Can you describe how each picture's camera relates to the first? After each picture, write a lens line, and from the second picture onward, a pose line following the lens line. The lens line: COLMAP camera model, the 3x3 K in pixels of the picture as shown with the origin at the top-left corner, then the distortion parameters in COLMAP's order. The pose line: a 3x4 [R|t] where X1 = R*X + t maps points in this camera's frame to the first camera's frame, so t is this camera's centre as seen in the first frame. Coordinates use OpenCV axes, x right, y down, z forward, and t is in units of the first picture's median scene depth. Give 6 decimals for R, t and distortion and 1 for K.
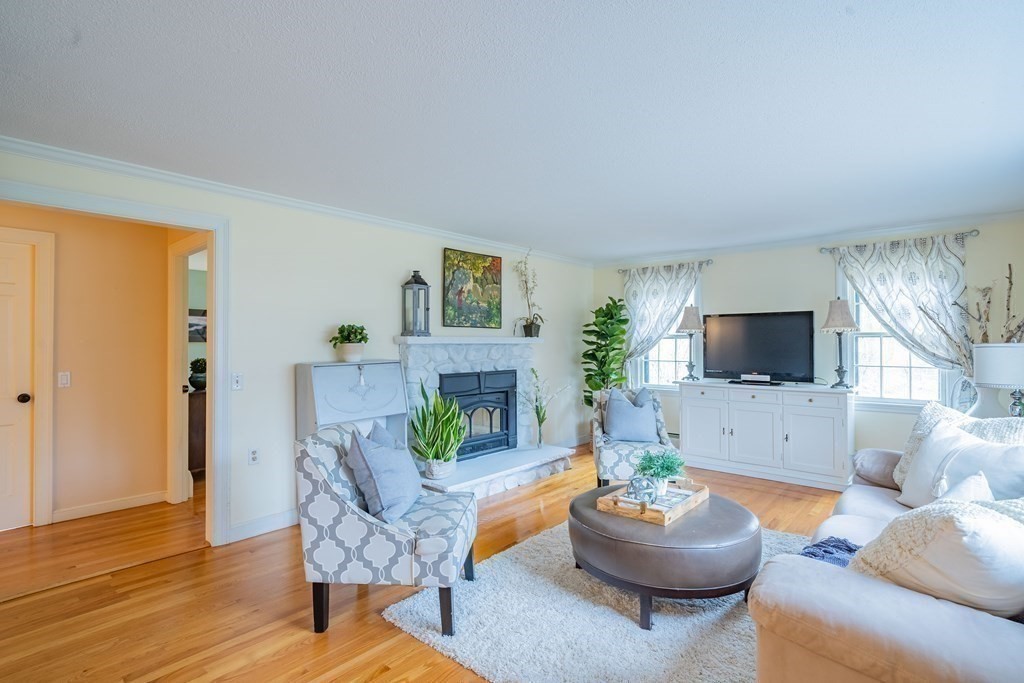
lens RADIAL K [[519.9, 0, 516.4], [0, 519.9, 341.1], [0, 0, 1]] dist [0.002986, 0.000396]
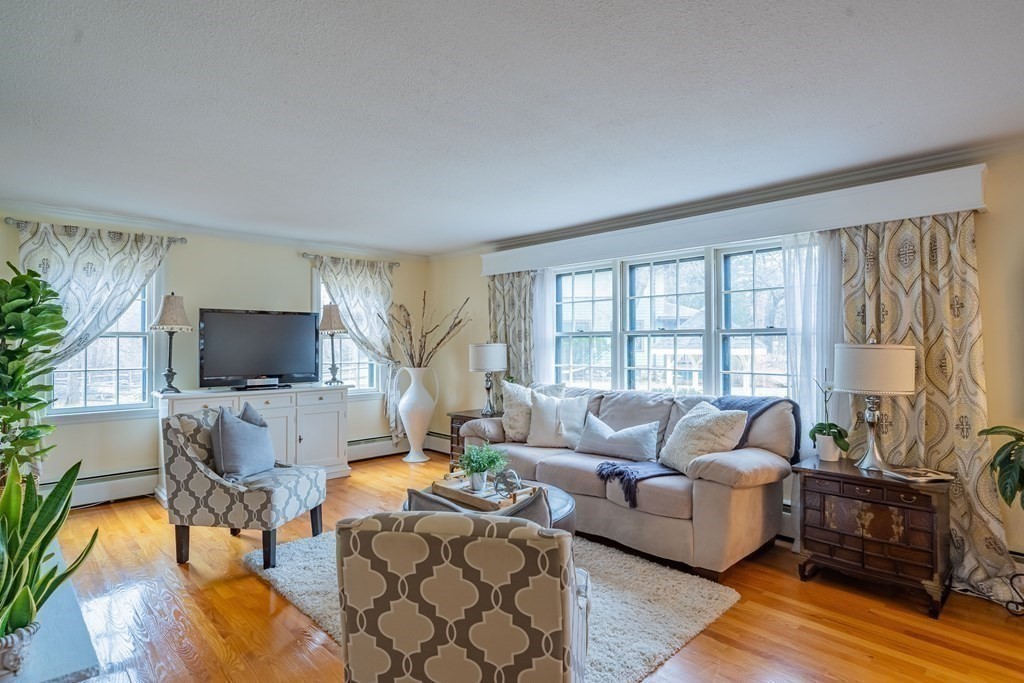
lens RADIAL K [[541.4, 0, 516.7], [0, 541.4, 343.1], [0, 0, 1]] dist [-0.004103, 0.000293]
pose [[0.077609, -0.004926, 0.996972, -0.457745], [-0.008617, 0.999947, 0.005612, -0.006848], [-0.996947, -0.009026, 0.077563, 0.482243]]
